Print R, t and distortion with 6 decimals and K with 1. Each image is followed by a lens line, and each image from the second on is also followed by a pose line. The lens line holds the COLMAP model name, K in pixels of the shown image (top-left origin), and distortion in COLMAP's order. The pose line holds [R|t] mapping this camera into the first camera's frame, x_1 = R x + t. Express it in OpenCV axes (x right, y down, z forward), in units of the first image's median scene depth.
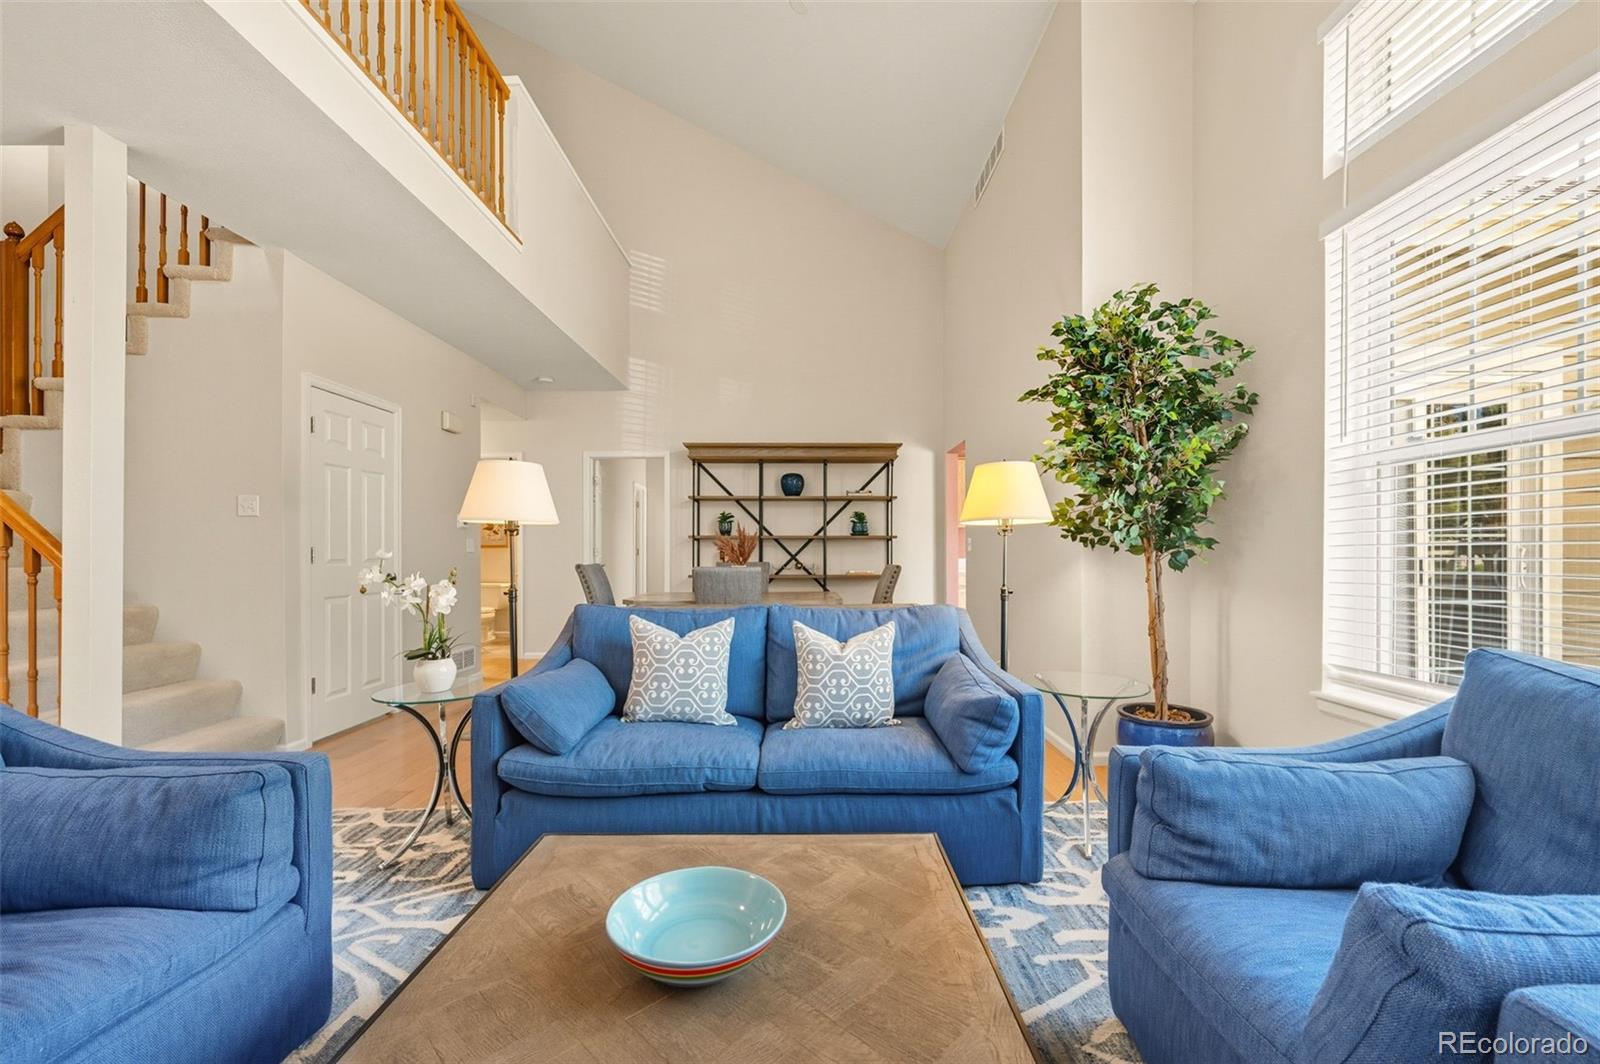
lens RADIAL K [[648.6, 0, 797.0], [0, 648.6, 546.7], [0, 0, 1]] dist [-0.003589, -0.000256]
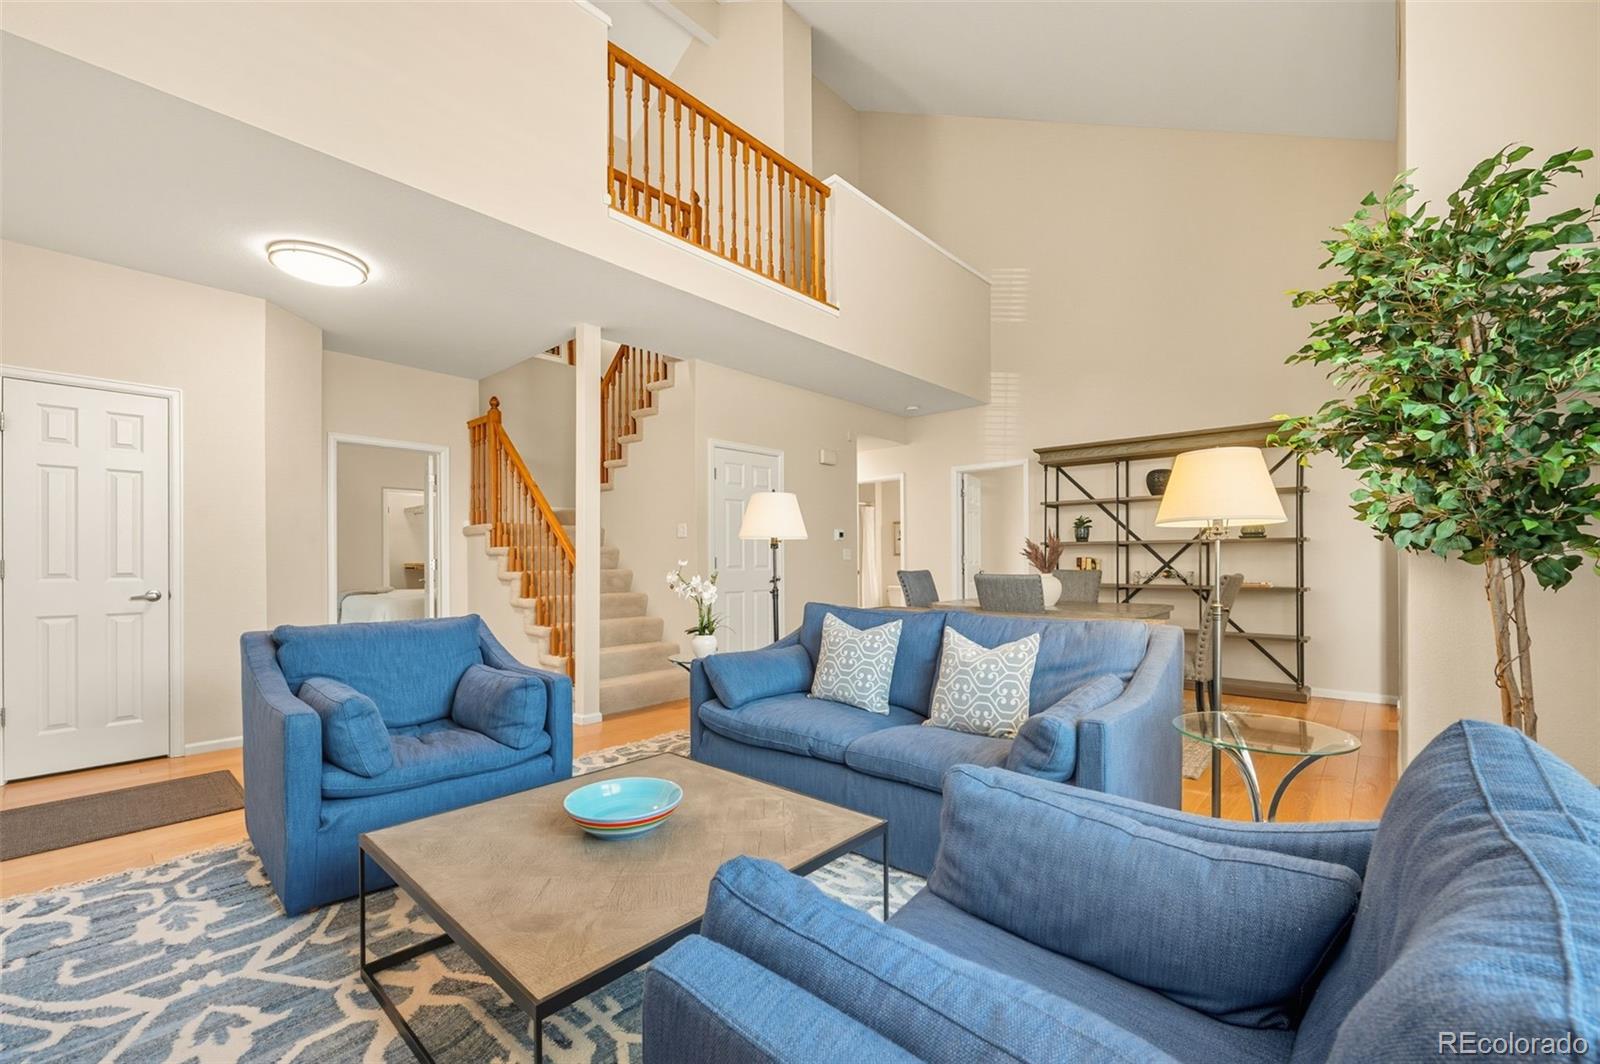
lens RADIAL K [[648.6, 0, 803.2], [0, 648.6, 548.5], [0, 0, 1]] dist [-0.003589, -0.000256]
pose [[0.746975, -0.013963, -0.664706, 0.298647], [0.009283, 0.999901, -0.010572, -0.001445], [0.664788, 0.001727, 0.747030, 0.033900]]
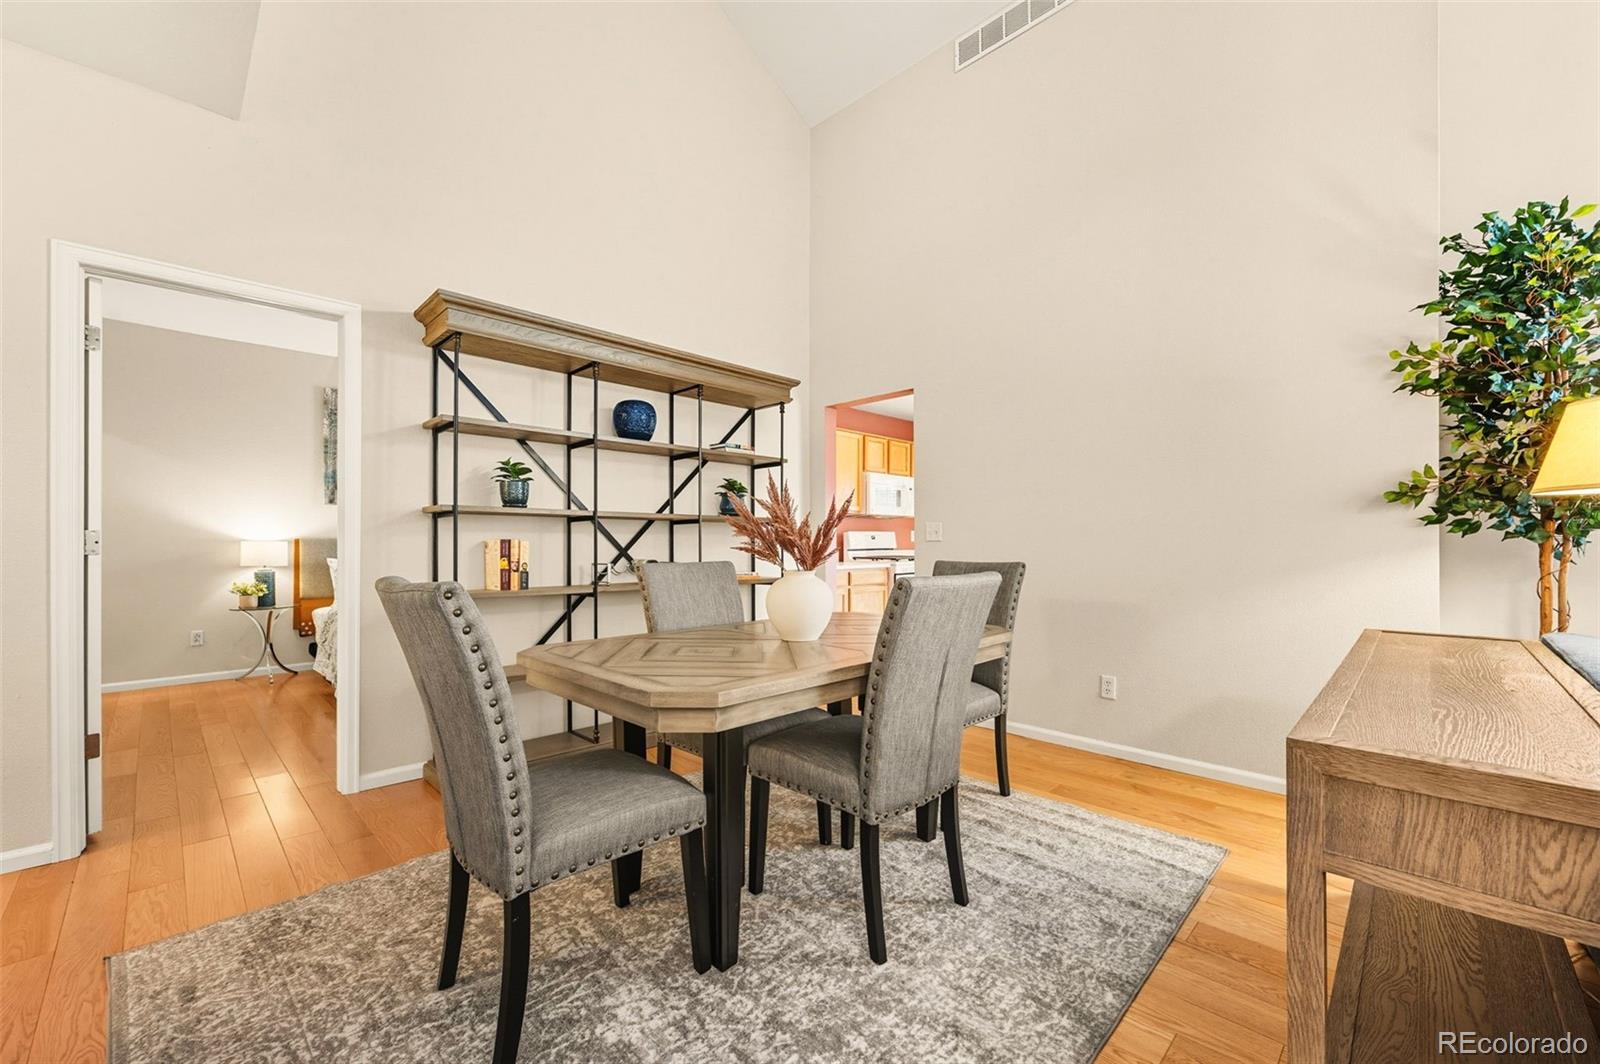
lens RADIAL K [[648.6, 0, 799.4], [0, 648.6, 533.0], [0, 0, 1]] dist [-0.003589, -0.000256]
pose [[0.696614, 0.010141, 0.717374, -0.431300], [-0.004633, 0.999943, -0.009637, 0.007238], [-0.717431, 0.003389, 0.696621, 0.717015]]
